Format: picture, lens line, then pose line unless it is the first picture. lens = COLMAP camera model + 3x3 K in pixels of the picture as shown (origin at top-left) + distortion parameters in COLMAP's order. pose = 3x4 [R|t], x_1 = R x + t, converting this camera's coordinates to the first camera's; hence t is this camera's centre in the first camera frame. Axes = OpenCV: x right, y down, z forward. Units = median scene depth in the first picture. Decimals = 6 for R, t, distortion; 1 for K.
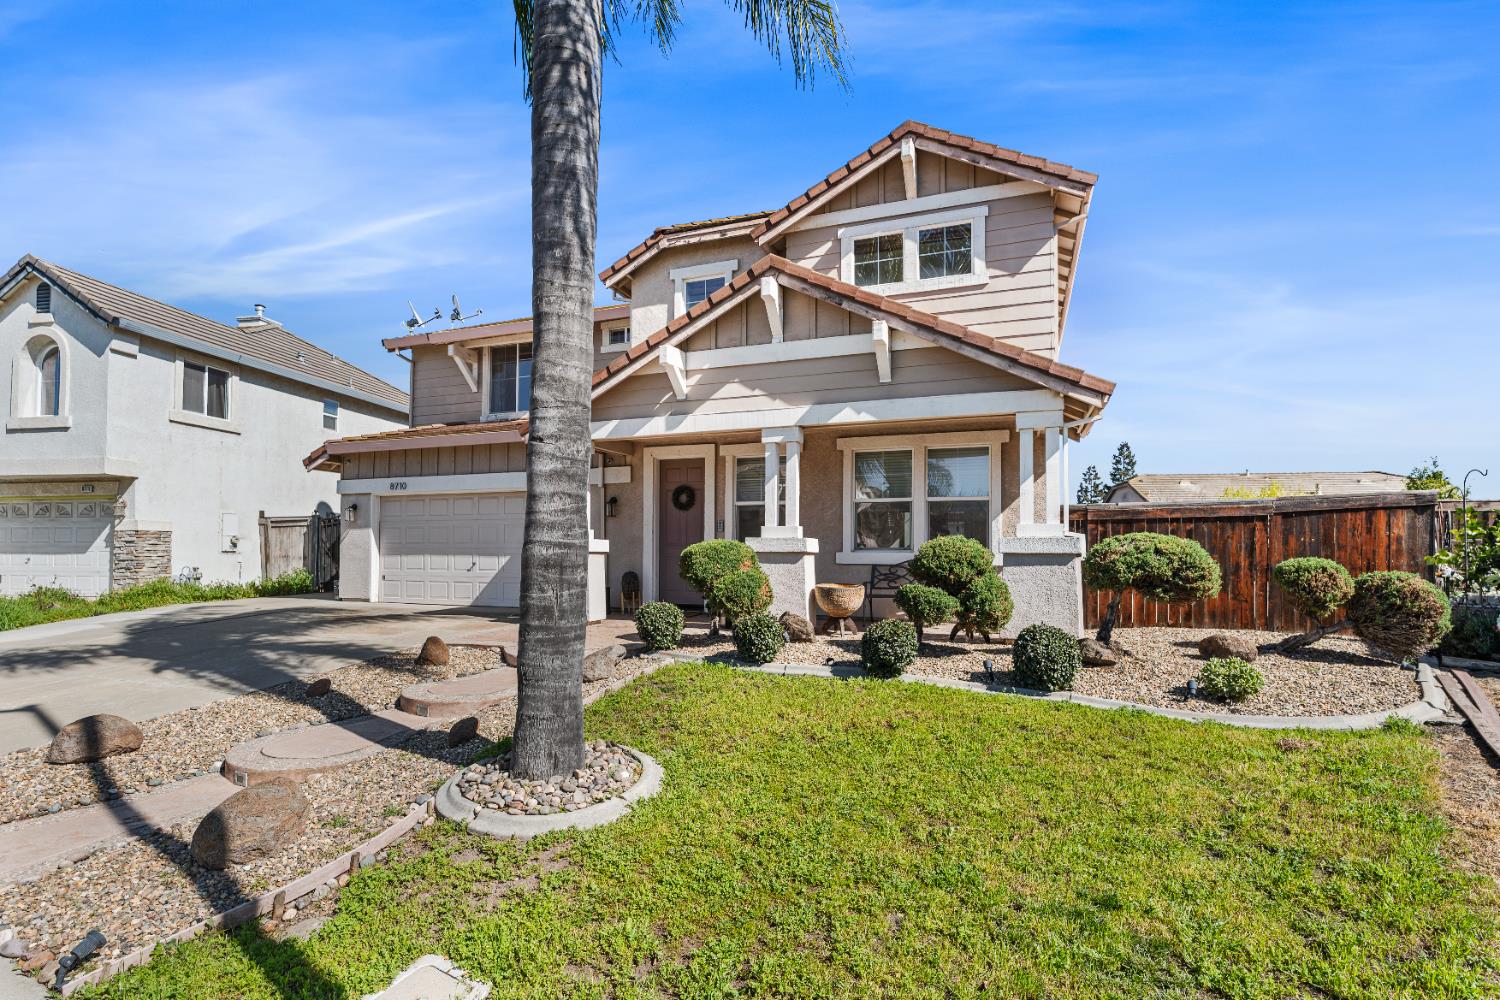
lens RADIAL K [[702.0, 0, 746.6], [0, 702.0, 534.9], [0, 0, 1]] dist [-0.002655, -0.000321]
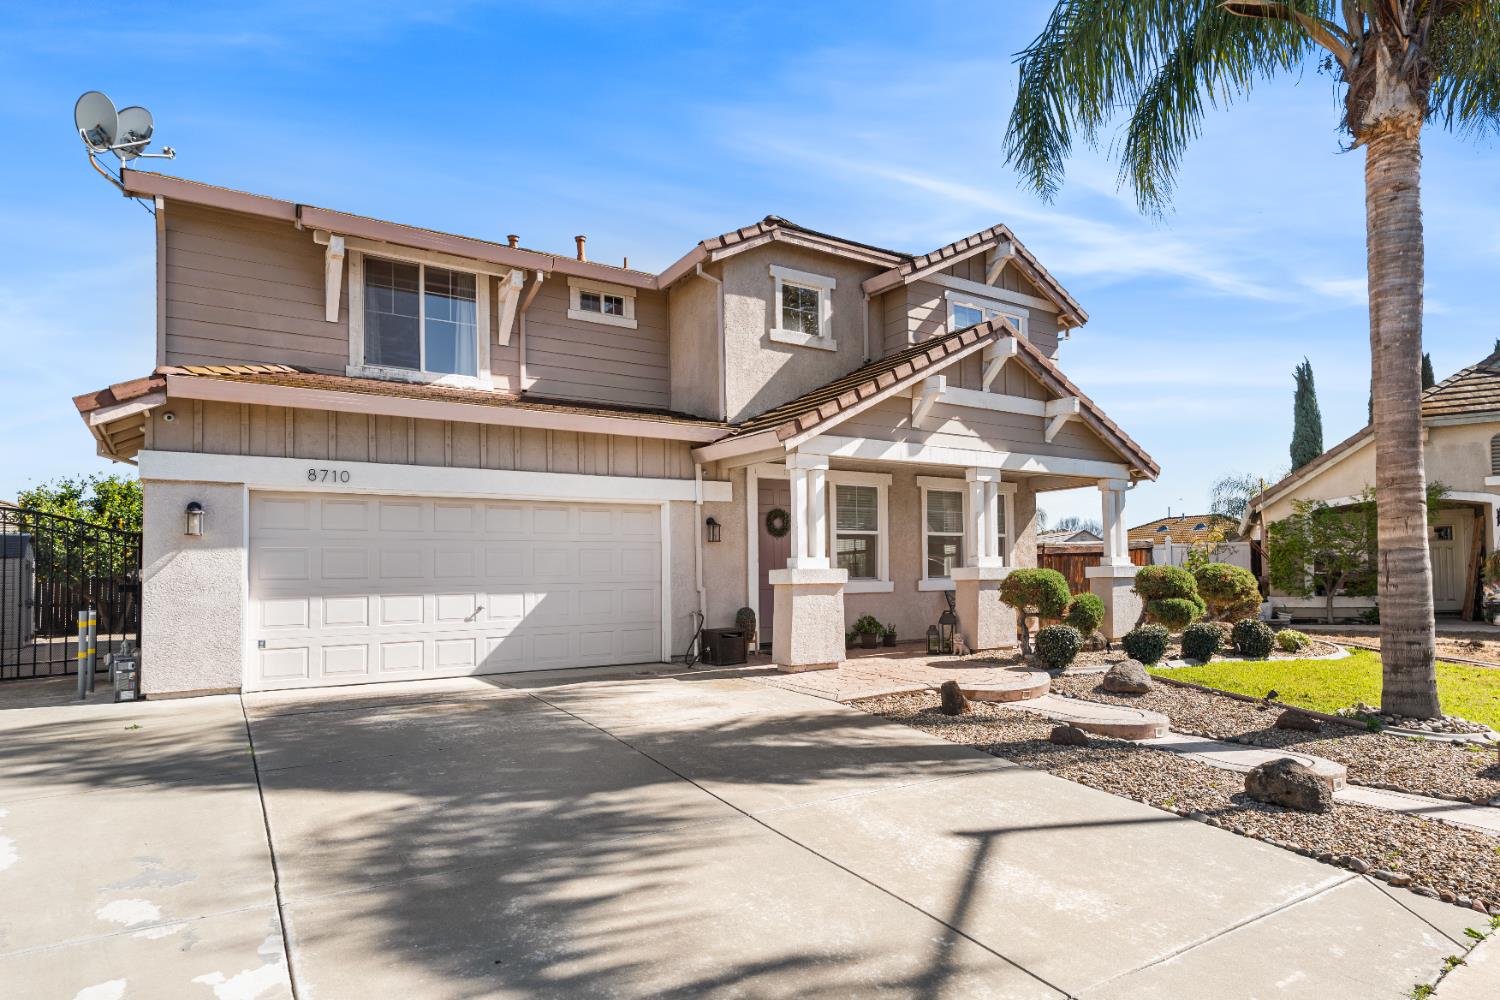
lens RADIAL K [[834.1, 0, 750.8], [0, 834.1, 558.1], [0, 0, 1]] dist [0.003624, 0.001121]
pose [[0.603773, 0.008070, 0.797115, -1.007586], [-0.000581, 0.999953, -0.009684, 0.002701], [-0.797156, 0.005384, 0.603750, 0.406516]]
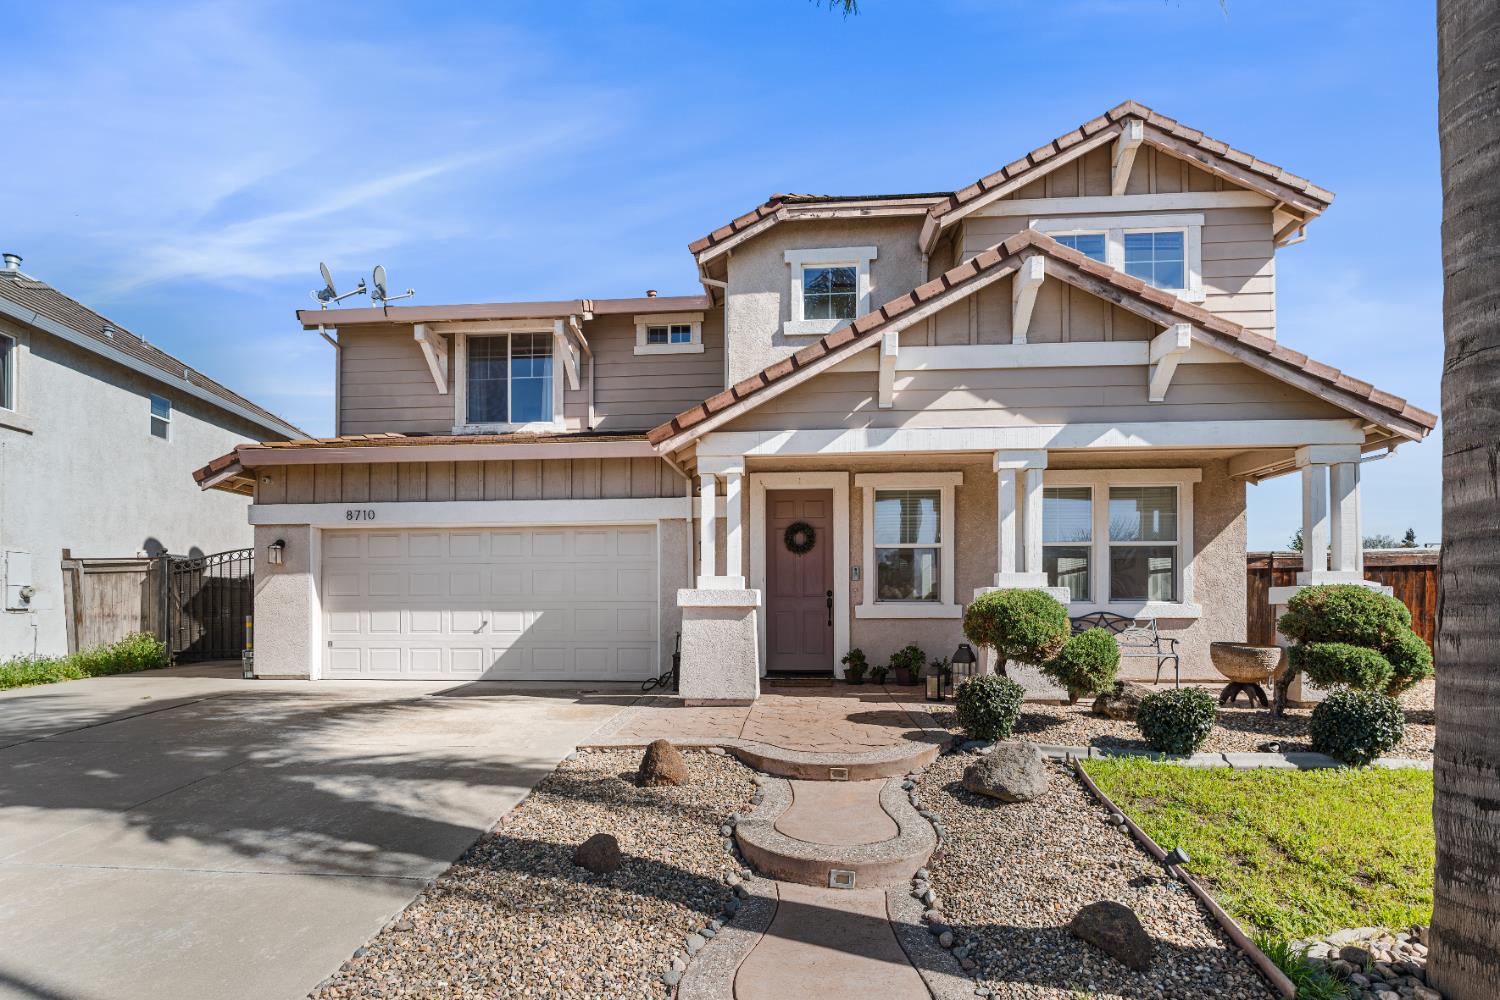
lens RADIAL K [[700.8, 0, 753.2], [0, 700.8, 598.4], [0, 0, 1]] dist [-0.004729, 0.000175]
pose [[0.959382, -0.004833, 0.282070, -0.387102], [-0.000187, 0.999842, 0.017768, 0.002437], [-0.282112, -0.017100, 0.959229, 0.255688]]
